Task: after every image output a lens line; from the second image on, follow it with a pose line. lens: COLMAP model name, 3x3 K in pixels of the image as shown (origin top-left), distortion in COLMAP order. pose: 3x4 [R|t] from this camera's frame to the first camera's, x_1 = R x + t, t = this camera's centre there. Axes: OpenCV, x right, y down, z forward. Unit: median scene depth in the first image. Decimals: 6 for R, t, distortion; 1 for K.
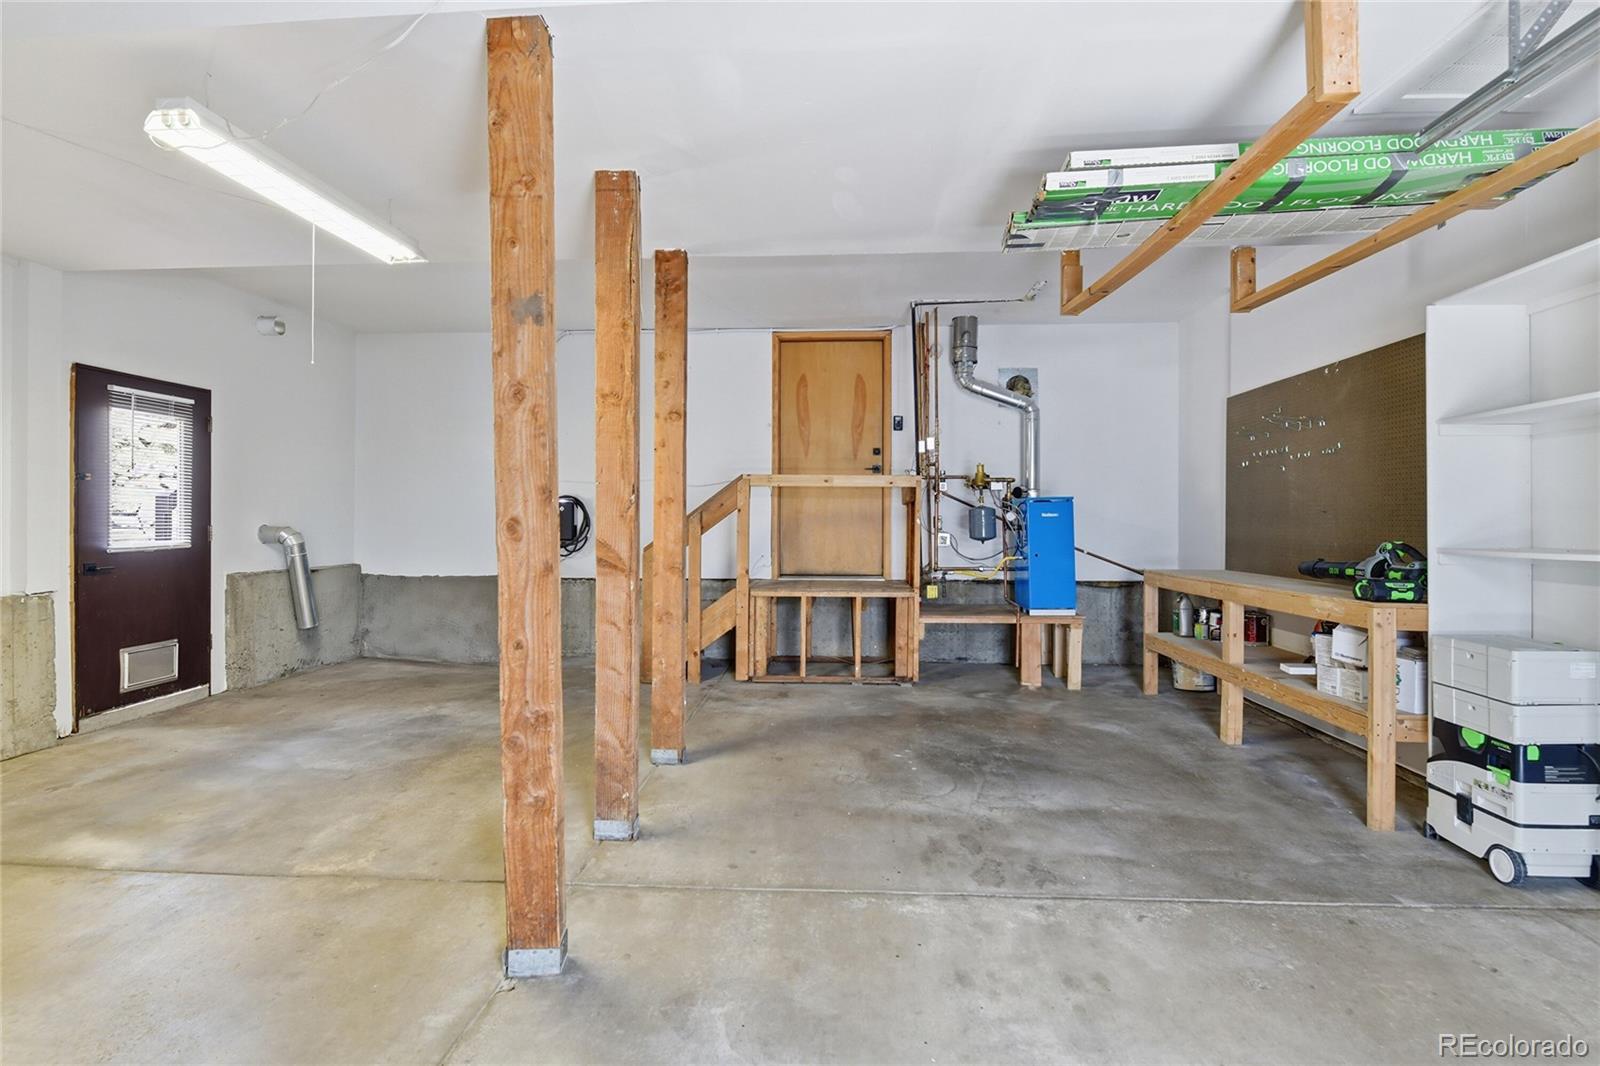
lens RADIAL K [[781.6, 0, 800.4], [0, 781.6, 522.6], [0, 0, 1]] dist [-0.001335, -0.000845]
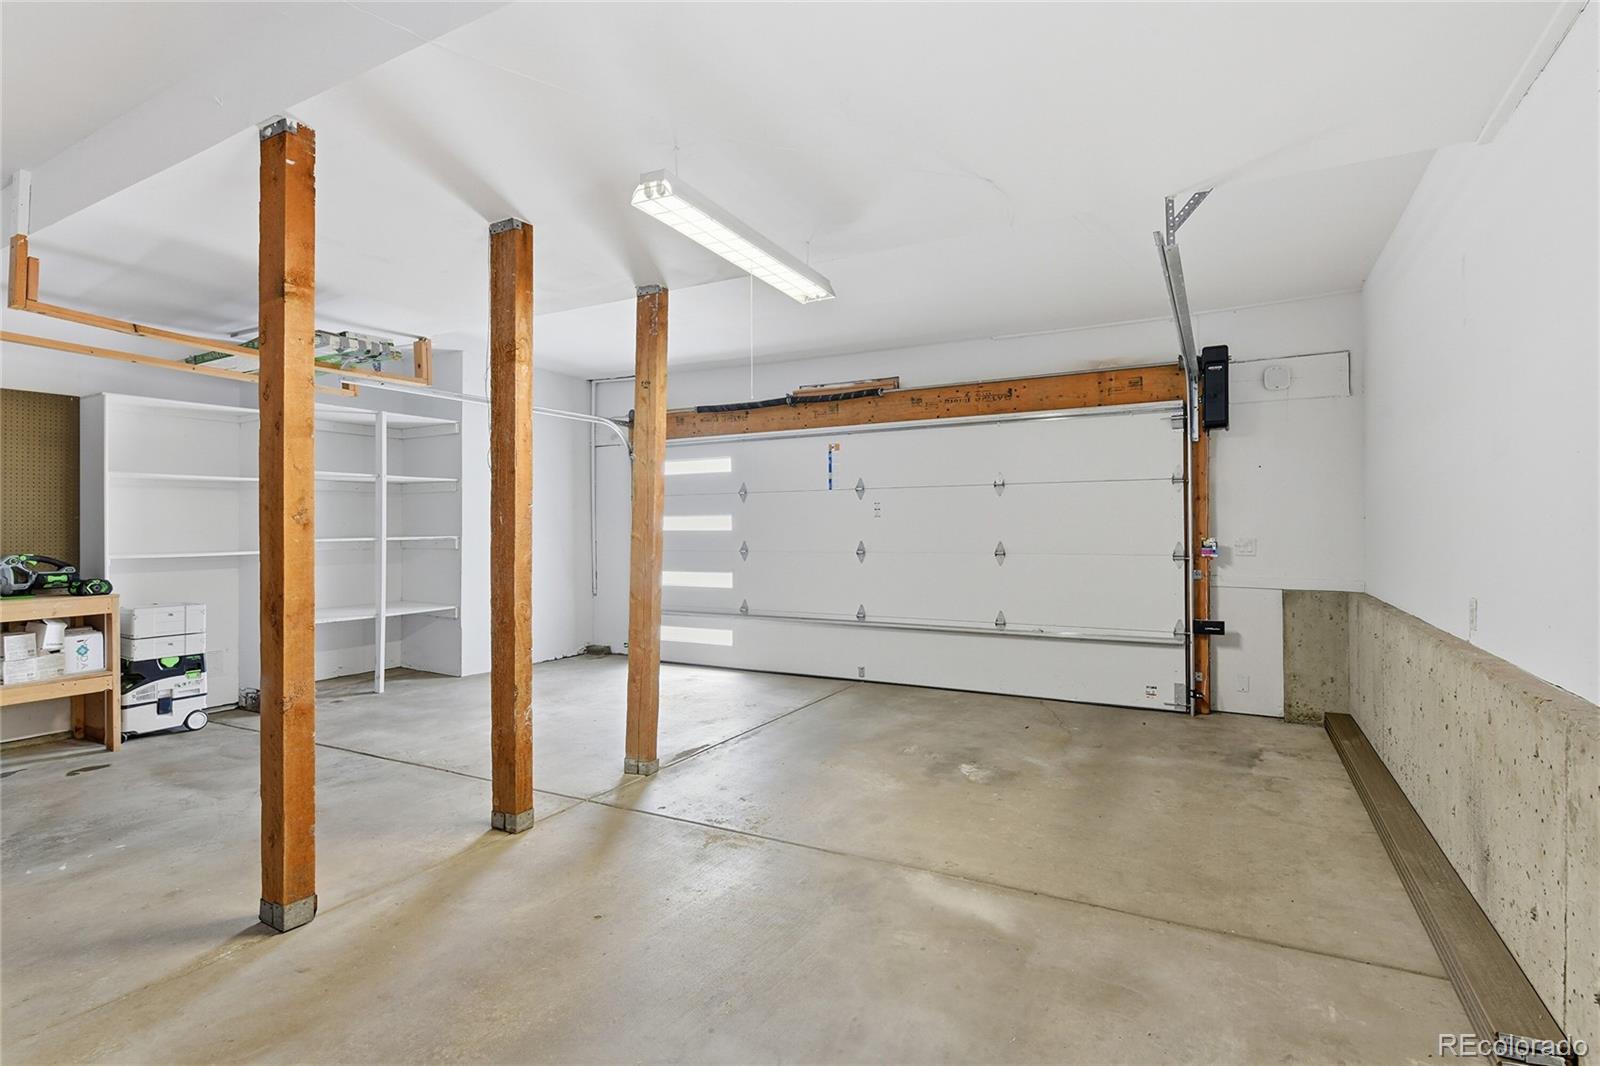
lens RADIAL K [[781.6, 0, 800.4], [0, 781.6, 522.6], [0, 0, 1]] dist [-0.001335, -0.000845]
pose [[-0.900560, 0.005367, 0.434700, -0.960177], [0.004723, 0.999986, -0.002561, -0.018810], [-0.434707, -0.000254, -0.900572, 1.617634]]
